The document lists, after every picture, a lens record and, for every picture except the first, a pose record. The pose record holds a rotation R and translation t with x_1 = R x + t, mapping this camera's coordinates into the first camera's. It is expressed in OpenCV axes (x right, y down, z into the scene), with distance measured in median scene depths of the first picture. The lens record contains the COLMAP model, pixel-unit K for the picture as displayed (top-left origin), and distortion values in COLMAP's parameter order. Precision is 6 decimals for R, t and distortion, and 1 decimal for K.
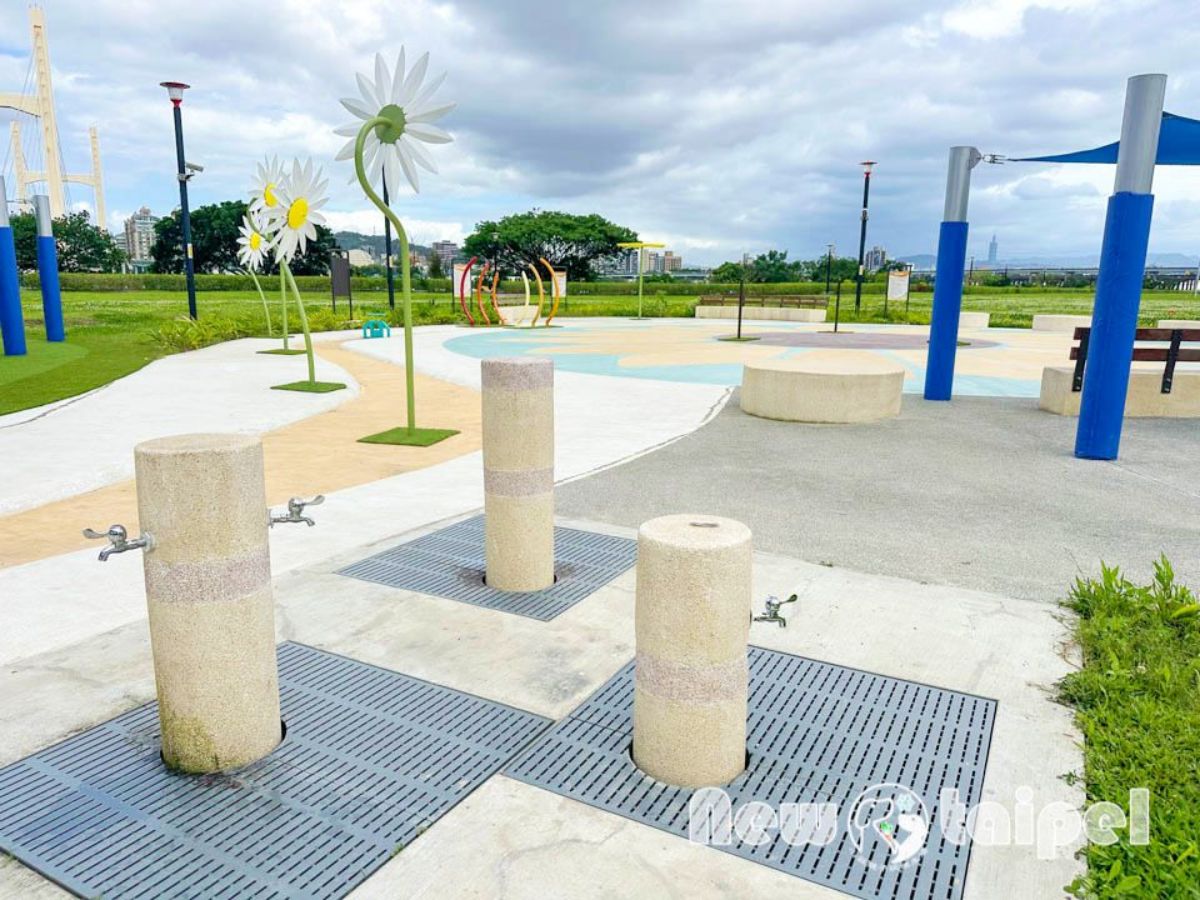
lens RADIAL K [[843.8, 0, 601.7], [0, 843.8, 455.7], [0, 0, 1]] dist [0.028946, -0.003938]
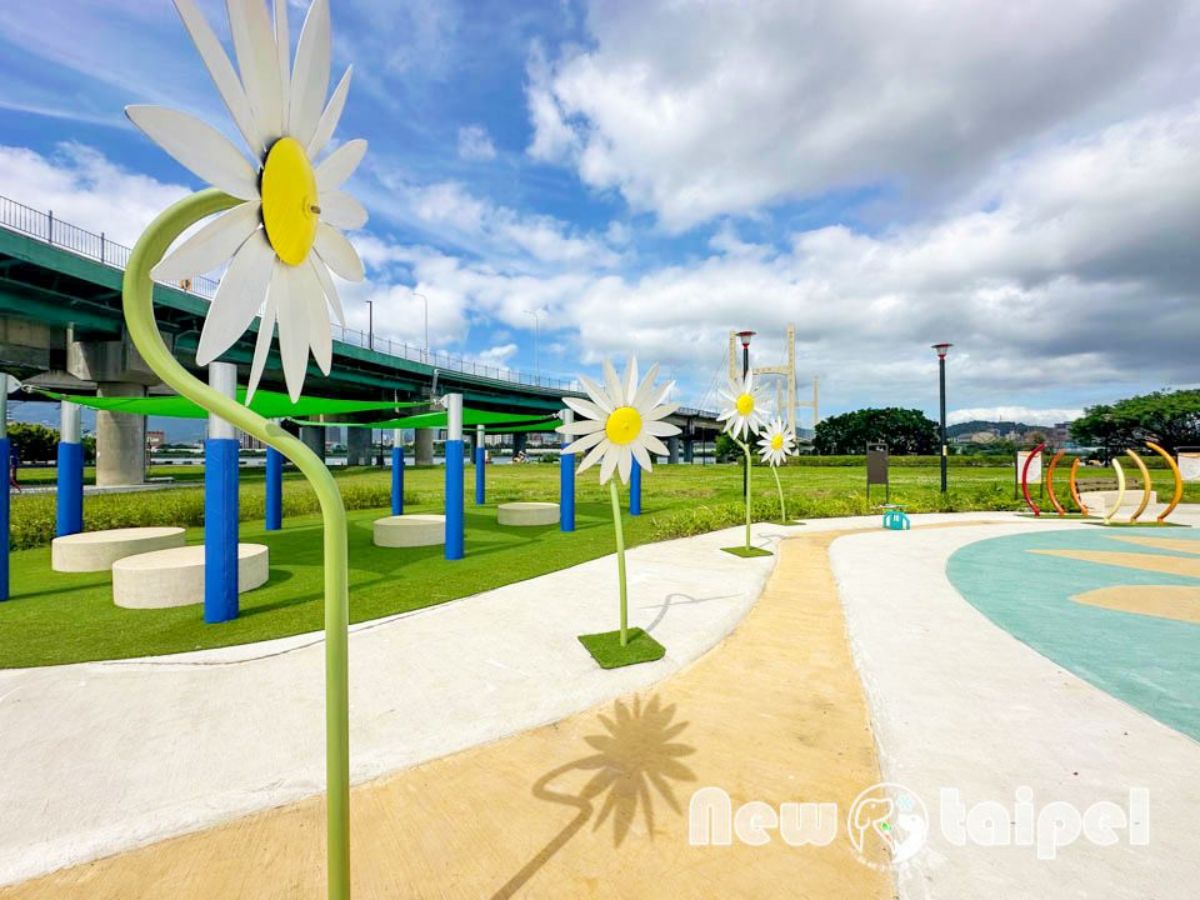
lens RADIAL K [[492.7, 0, 596.4], [0, 492.7, 449.4], [0, 0, 1]] dist [-0.000137, 0.000458]
pose [[0.588888, -0.022891, -0.807890, 0.000834], [-0.150460, 0.979020, -0.137413, -0.036249], [0.794086, 0.202476, 0.573089, 0.134770]]
